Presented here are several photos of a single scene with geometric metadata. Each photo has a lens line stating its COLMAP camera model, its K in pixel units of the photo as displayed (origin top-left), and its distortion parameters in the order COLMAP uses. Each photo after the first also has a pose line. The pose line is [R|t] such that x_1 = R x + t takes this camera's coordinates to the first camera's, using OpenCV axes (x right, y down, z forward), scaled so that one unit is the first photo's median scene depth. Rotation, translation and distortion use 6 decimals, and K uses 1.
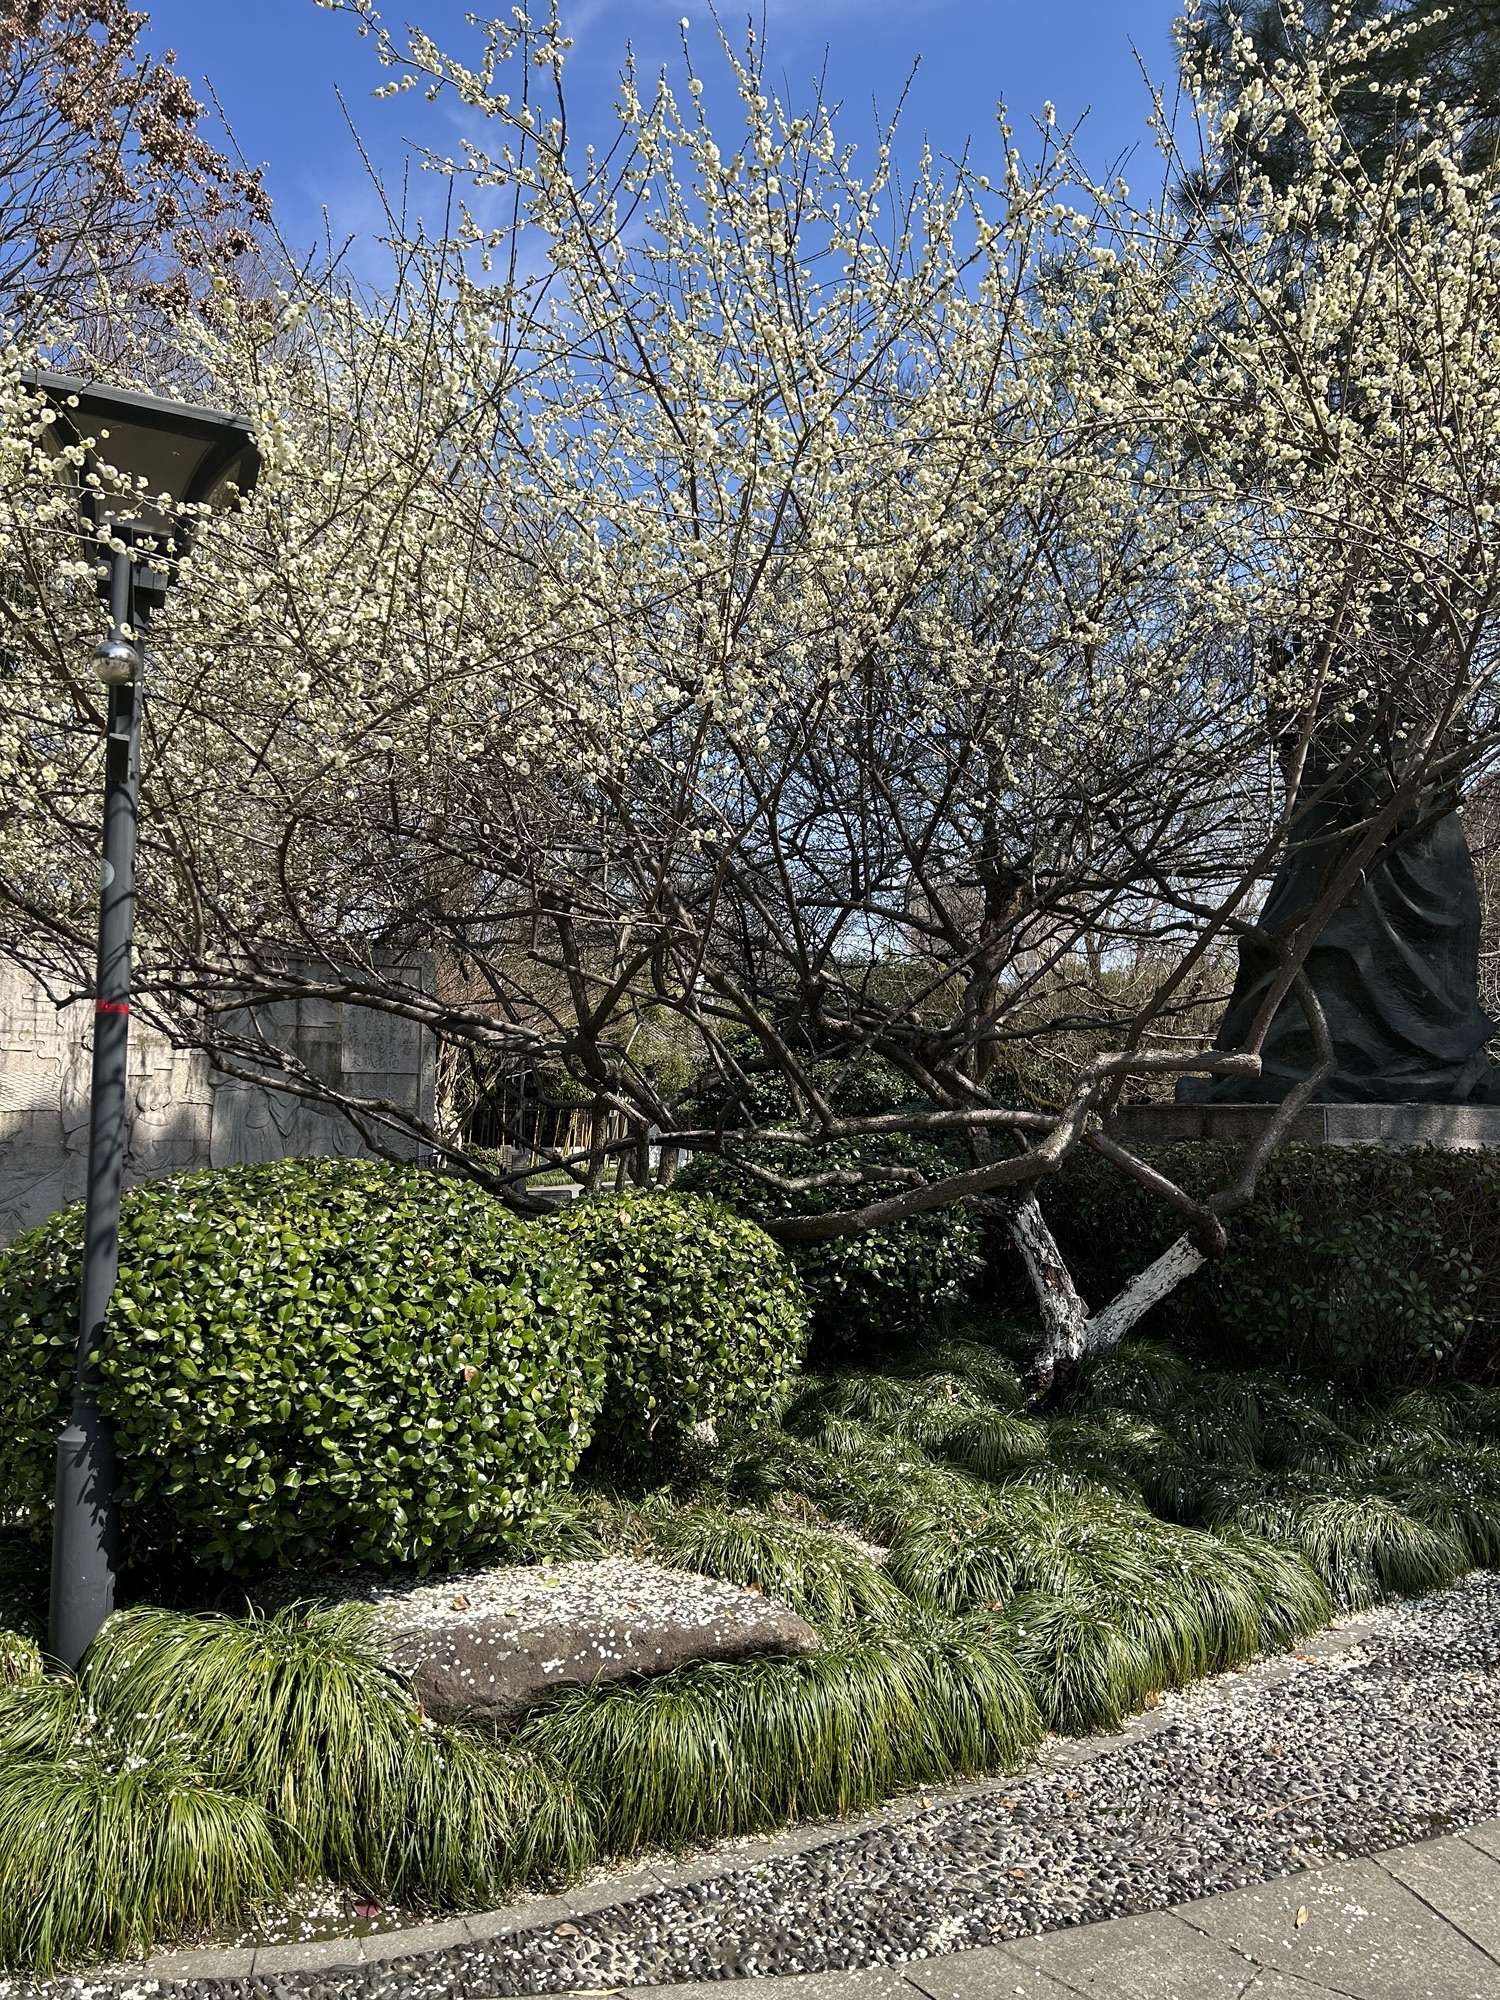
lens RADIAL K [[1461.5, 0, 750.0], [0, 1461.5, 1000.0], [0, 0, 1]] dist [0.130670, -0.318467]
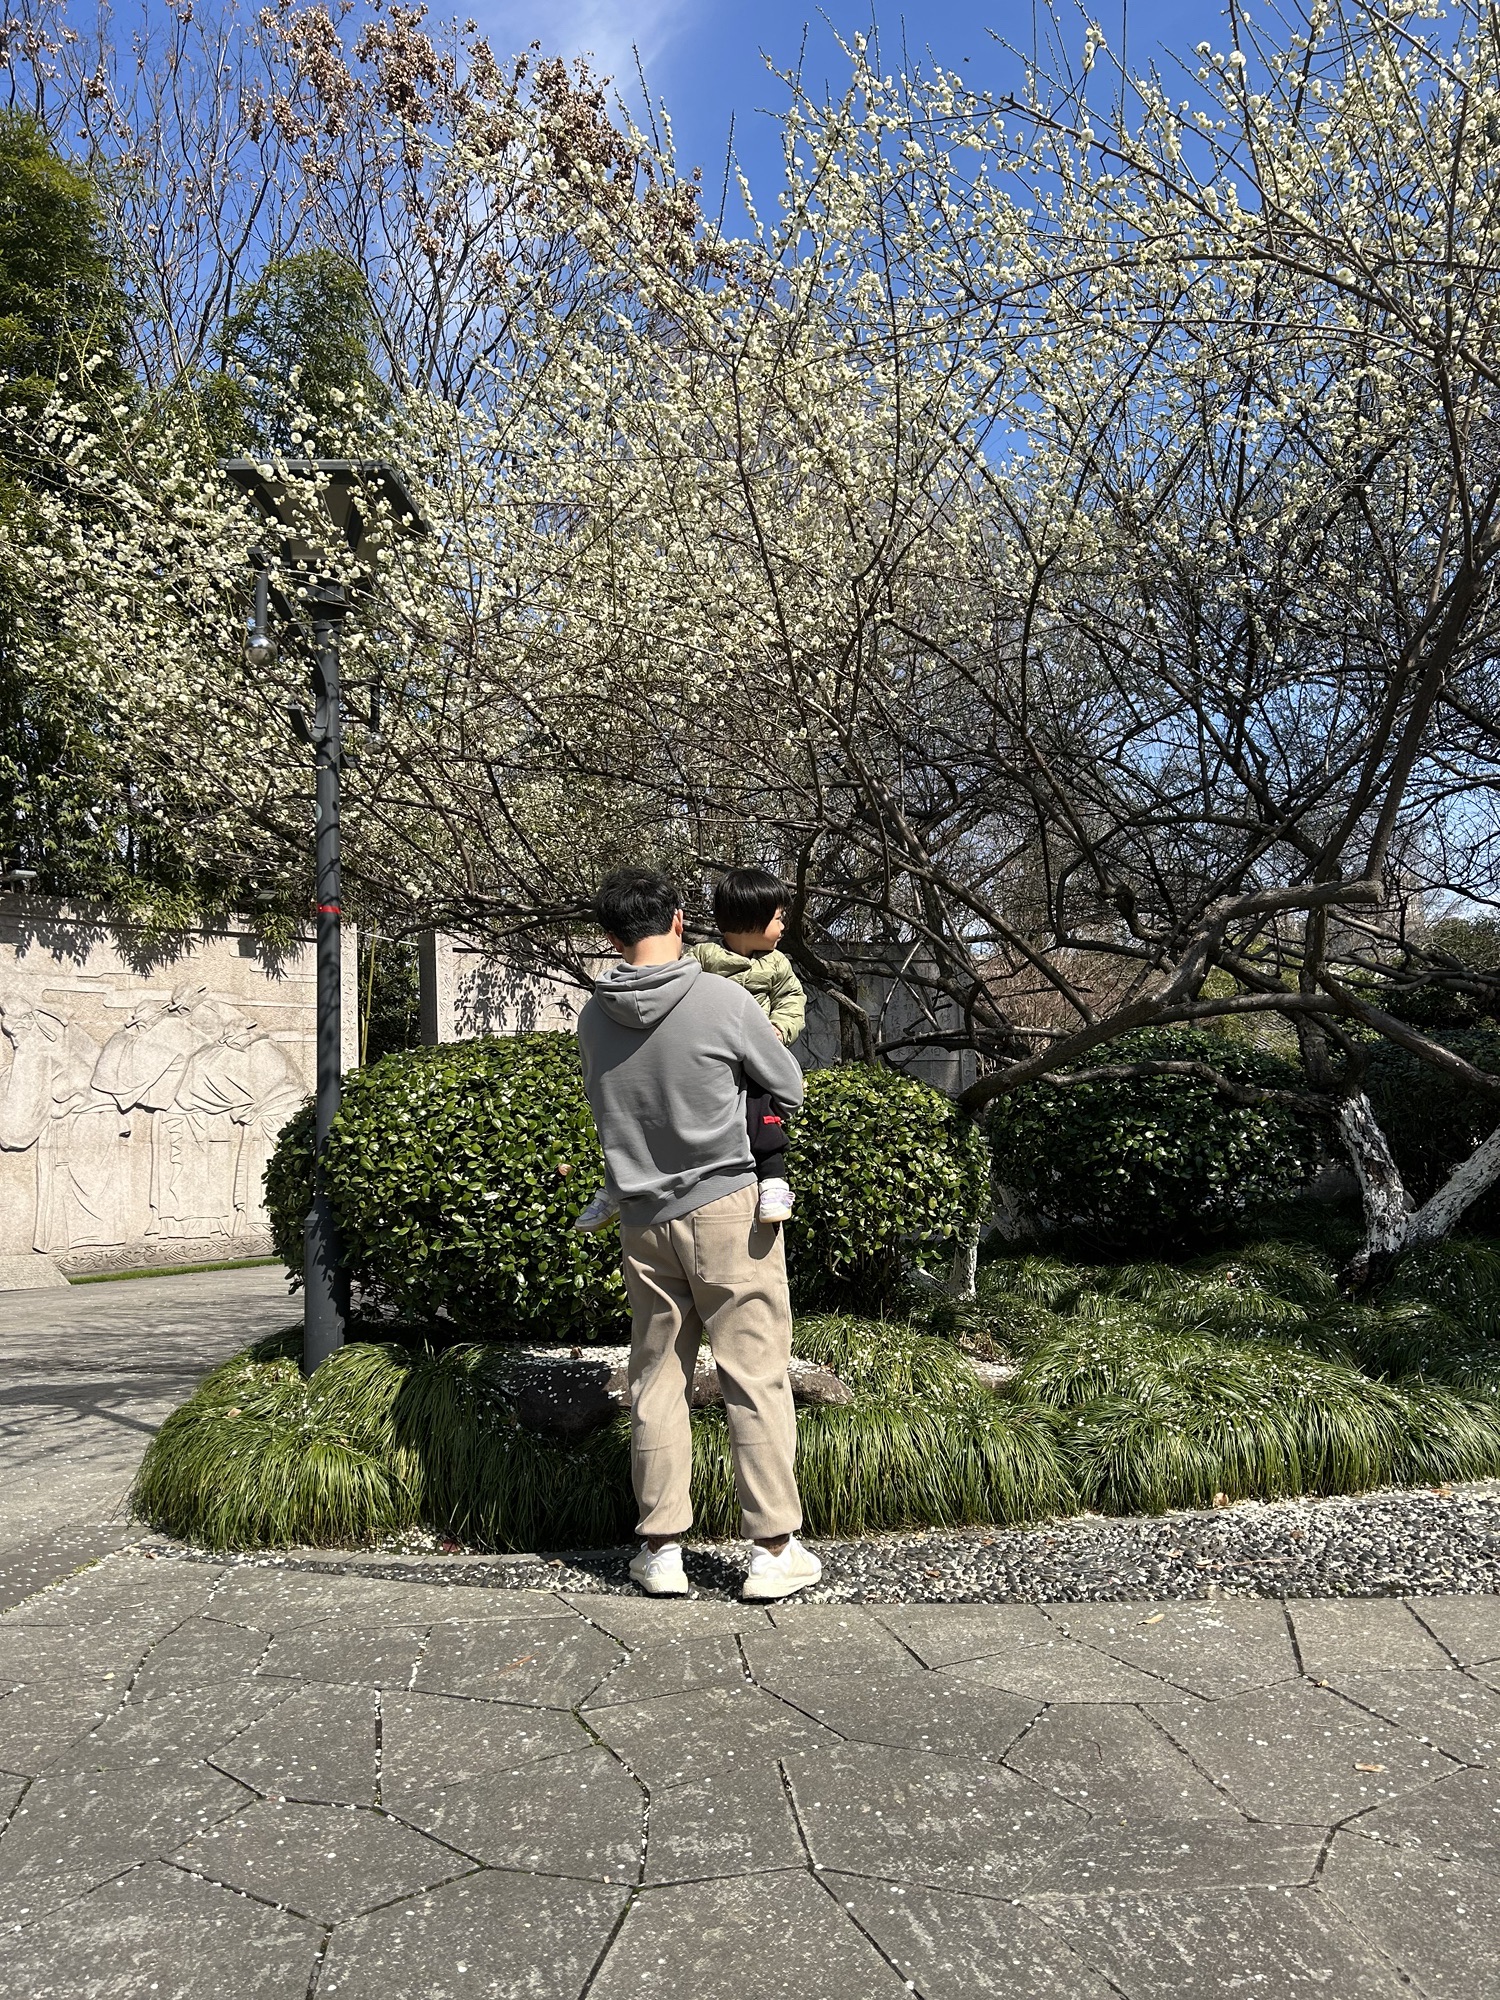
lens RADIAL K [[1461.5, 0, 750.0], [0, 1461.5, 1000.0], [0, 0, 1]] dist [0.130670, -0.318467]
pose [[0.901966, -0.073948, -0.425428, 0.504483], [0.066774, 0.997262, -0.031774, 0.160148], [0.426613, 0.000252, 0.904434, -0.070899]]
